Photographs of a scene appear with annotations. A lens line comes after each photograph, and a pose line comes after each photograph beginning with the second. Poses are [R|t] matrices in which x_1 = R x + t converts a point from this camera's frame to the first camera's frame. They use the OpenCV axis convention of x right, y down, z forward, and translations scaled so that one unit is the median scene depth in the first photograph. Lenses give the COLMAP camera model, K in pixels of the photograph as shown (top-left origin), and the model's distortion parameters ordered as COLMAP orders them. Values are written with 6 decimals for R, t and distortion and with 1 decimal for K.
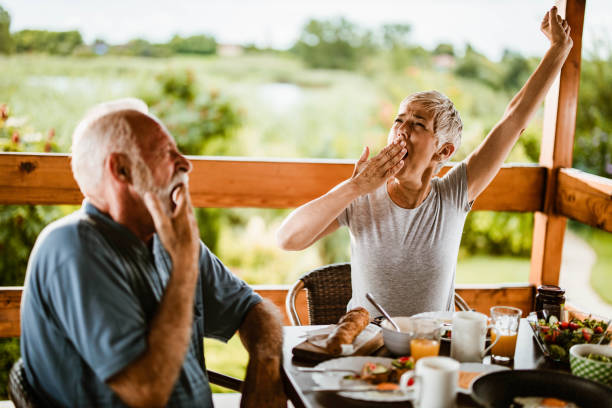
lens RADIAL K [[590.8, 0, 306.0], [0, 590.8, 204.0], [0, 0, 1]] dist [-0.012190, -0.000799]
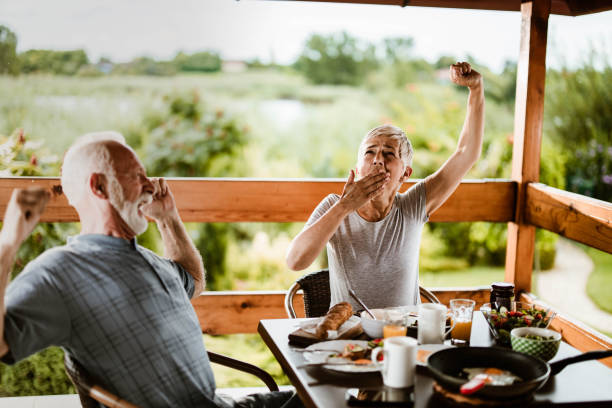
lens RADIAL K [[590.8, 0, 306.0], [0, 590.8, 204.0], [0, 0, 1]] dist [-0.012190, -0.000799]
pose [[0.999822, -0.016246, -0.009583, 0.016903], [0.016008, 0.999574, -0.024398, 0.000862], [0.009975, 0.024240, 0.999656, -0.137395]]
